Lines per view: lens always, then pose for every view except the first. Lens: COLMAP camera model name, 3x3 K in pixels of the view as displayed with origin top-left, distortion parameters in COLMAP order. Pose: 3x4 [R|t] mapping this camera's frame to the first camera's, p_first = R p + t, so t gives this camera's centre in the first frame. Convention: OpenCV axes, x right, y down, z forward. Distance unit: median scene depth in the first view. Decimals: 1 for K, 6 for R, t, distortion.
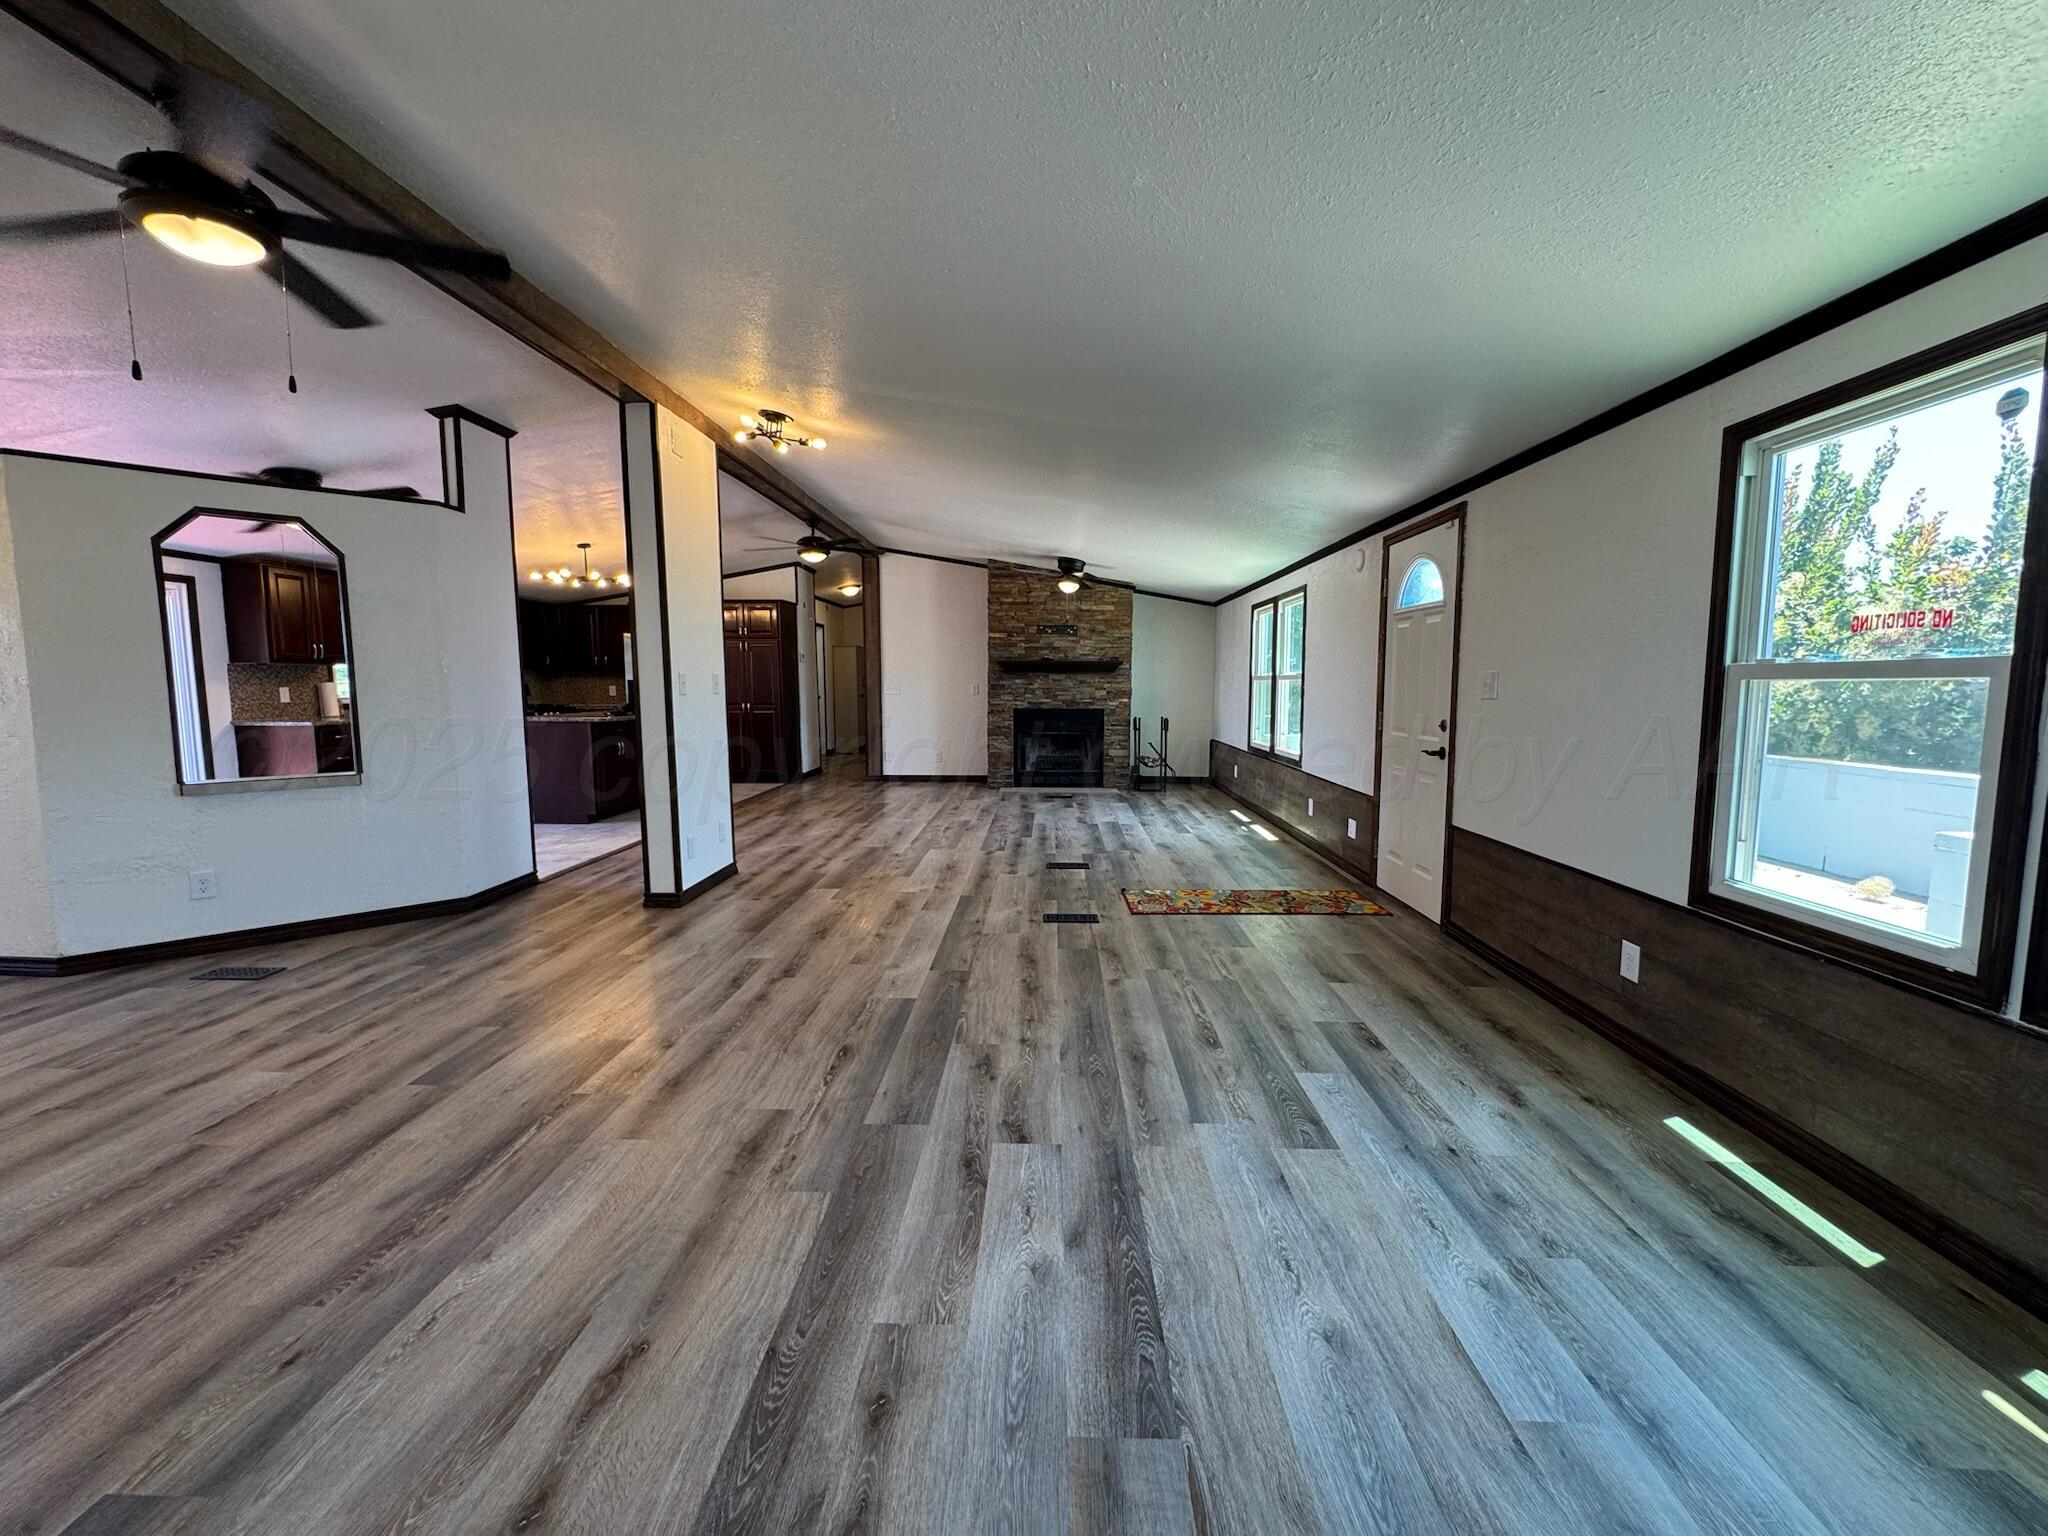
lens RADIAL K [[819.9, 0, 1024.0], [0, 819.9, 768.0], [0, 0, 1]] dist [-0.001191, -0.000319]
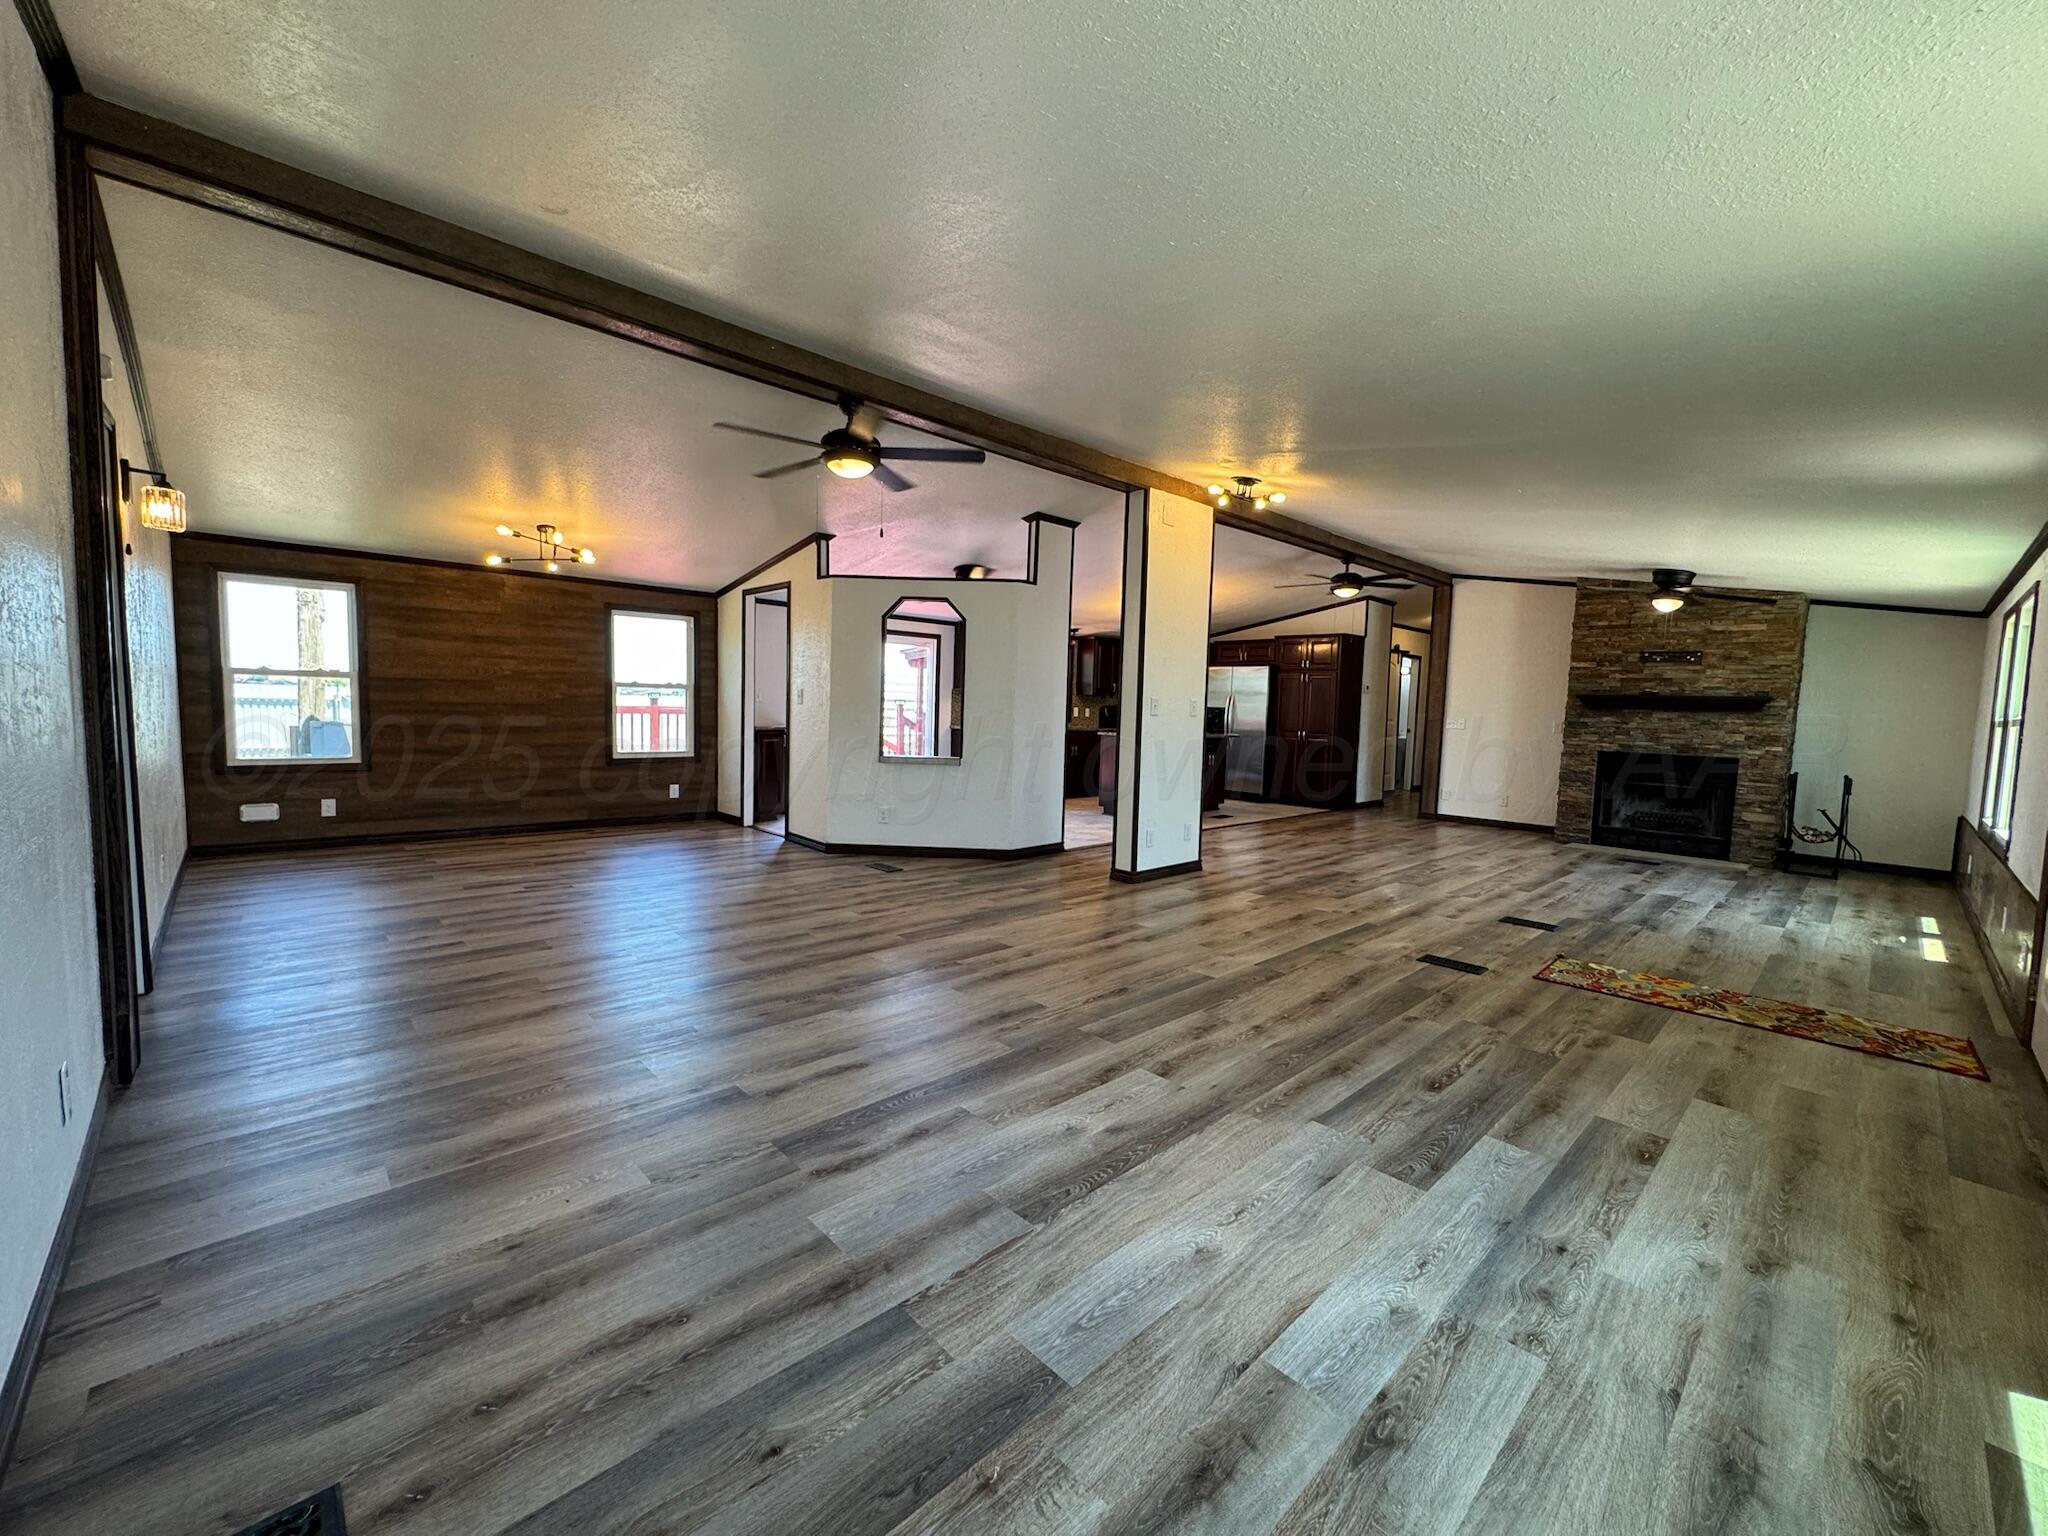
lens RADIAL K [[820.9, 0, 1028.1], [0, 820.9, 773.8], [0, 0, 1]] dist [0.000311, 0.000011]
pose [[0.711511, 0.079967, -0.698110, 0.435382], [-0.103091, 0.994632, 0.008863, 0.010211], [0.695072, 0.065663, 0.715936, -0.031592]]
